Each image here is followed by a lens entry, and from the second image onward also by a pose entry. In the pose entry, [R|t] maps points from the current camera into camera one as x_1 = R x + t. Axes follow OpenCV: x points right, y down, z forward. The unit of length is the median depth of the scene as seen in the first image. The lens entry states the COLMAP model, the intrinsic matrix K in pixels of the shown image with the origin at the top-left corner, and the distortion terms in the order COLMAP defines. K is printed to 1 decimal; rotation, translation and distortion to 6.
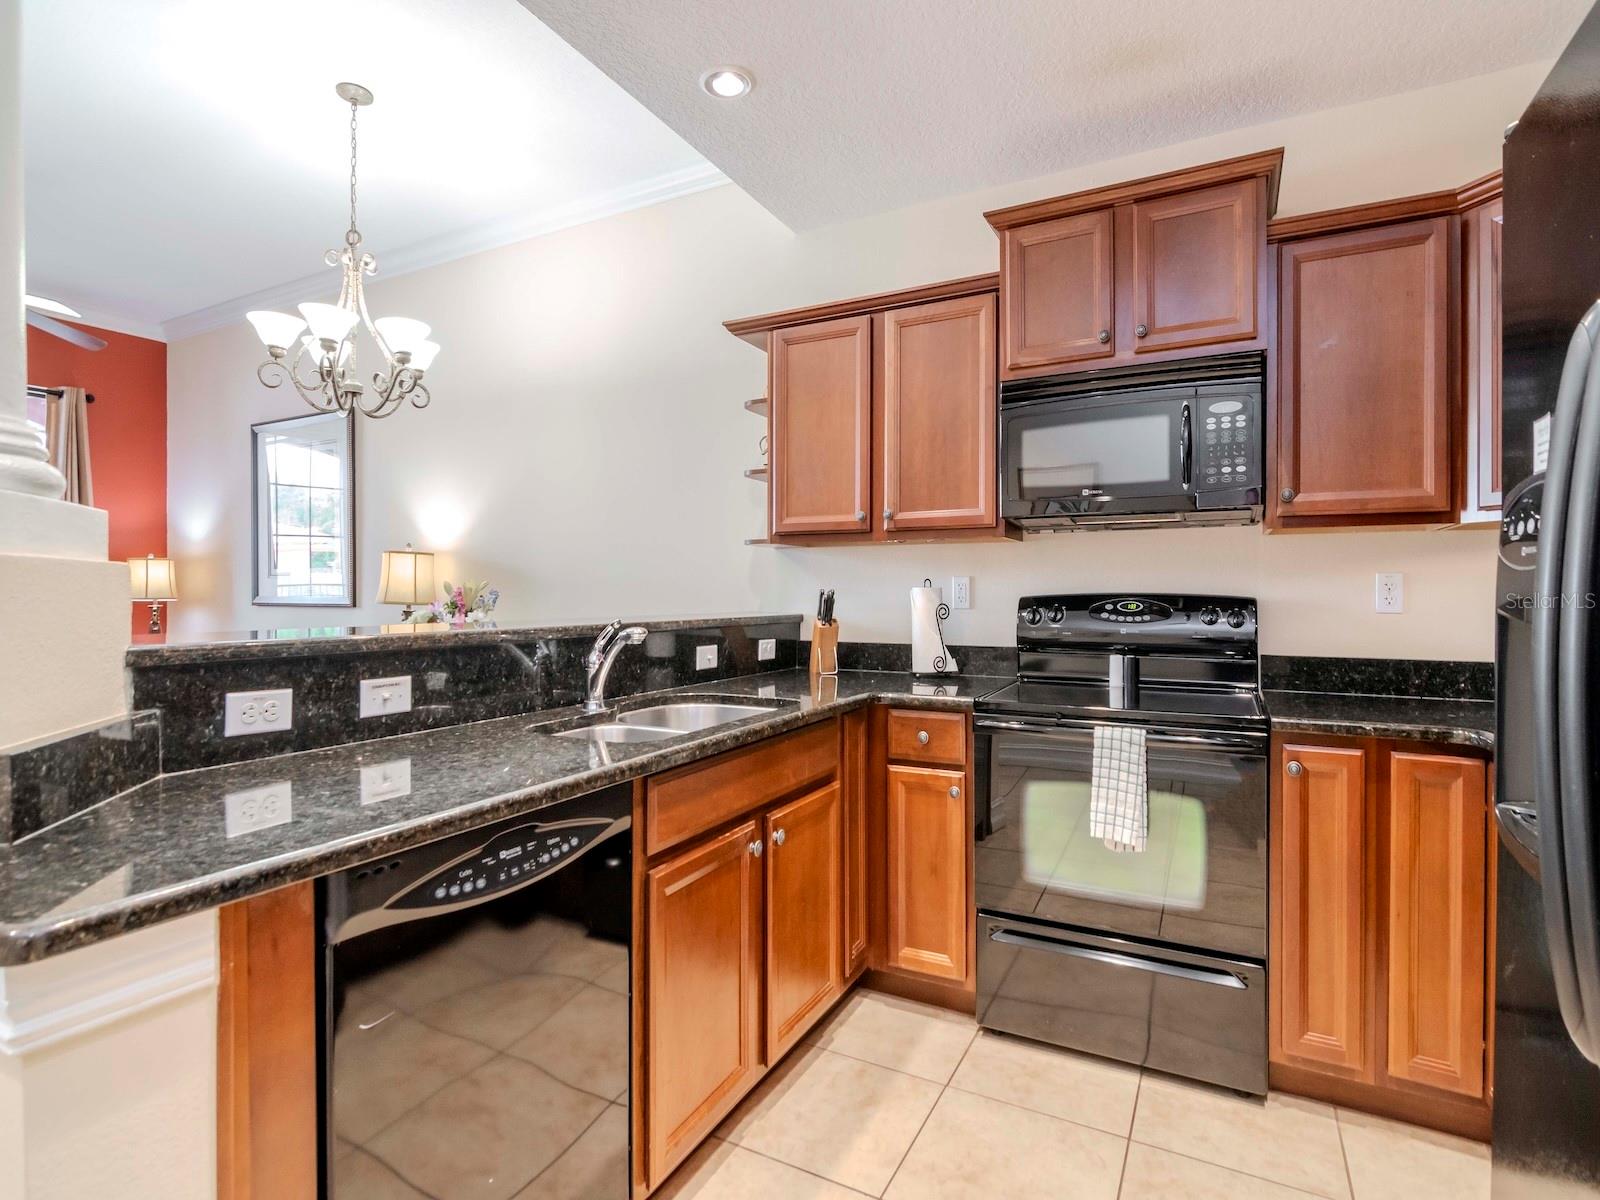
lens RADIAL K [[788.9, 0, 806.4], [0, 788.9, 593.4], [0, 0, 1]] dist [-0.010738, -0.000070]
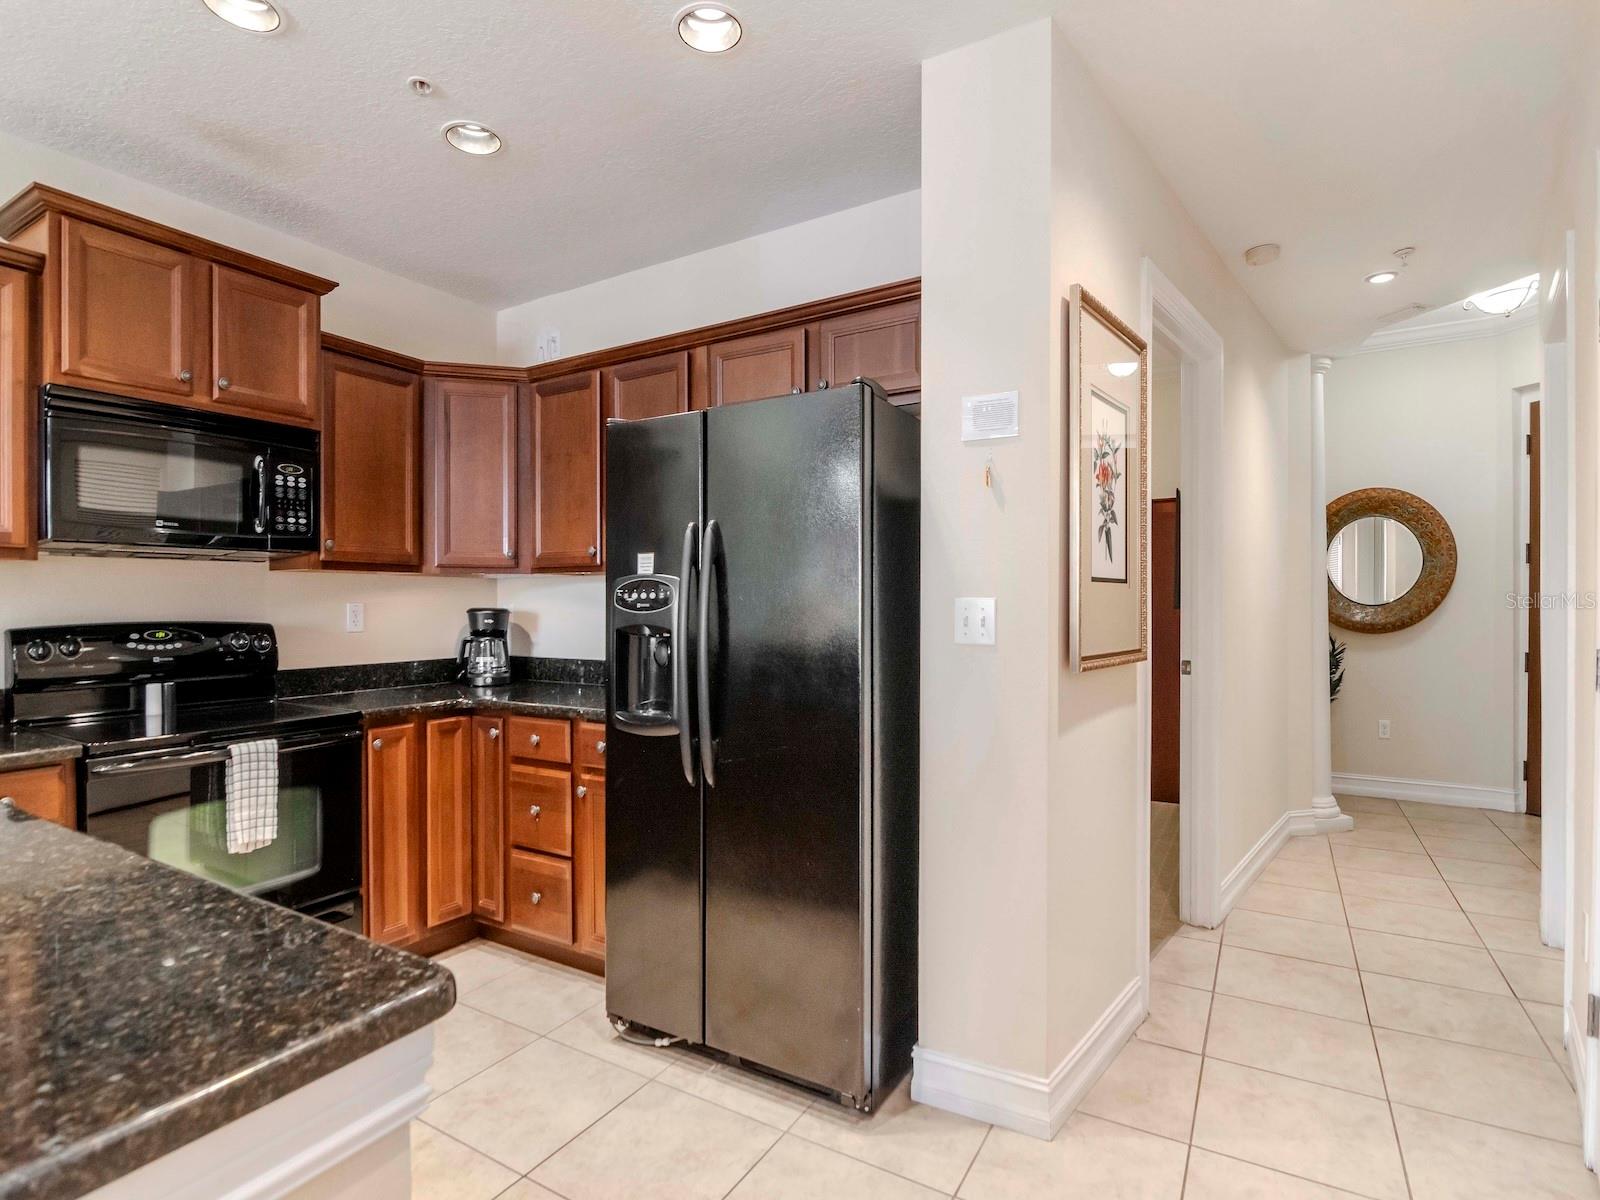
lens RADIAL K [[788.9, 0, 806.4], [0, 788.9, 593.4], [0, 0, 1]] dist [-0.010738, -0.000070]
pose [[0.055030, 0.008308, 0.998450, -0.642129], [0.004316, 0.999954, -0.008559, -0.028703], [-0.998475, 0.004780, 0.054992, 0.129201]]
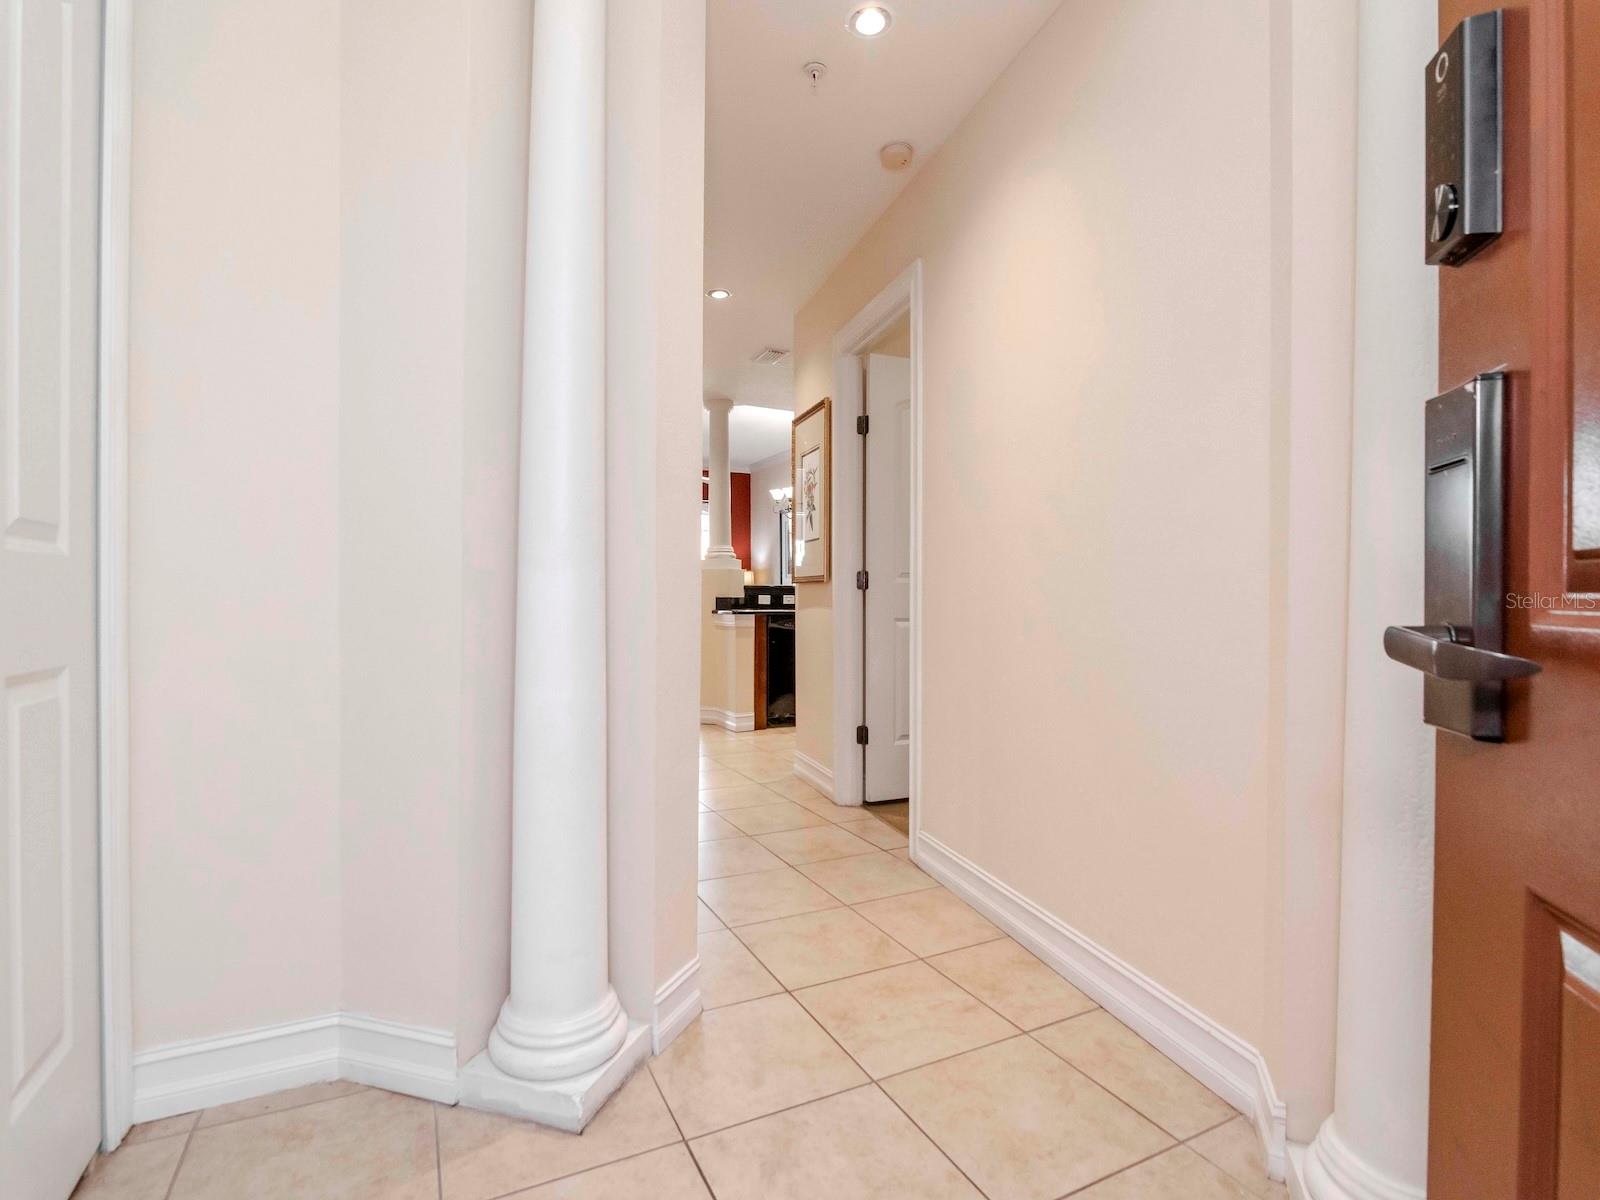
lens RADIAL K [[760.8, 0, 800.0], [0, 760.8, 600.0], [0, 0, 1]] dist [-0.000789, -0.000101]
pose [[0.813906, 0.002276, -0.580991, 1.422553], [-0.003210, 0.999995, -0.000579, 0.095850], [0.580987, 0.002337, 0.813909, -1.738356]]
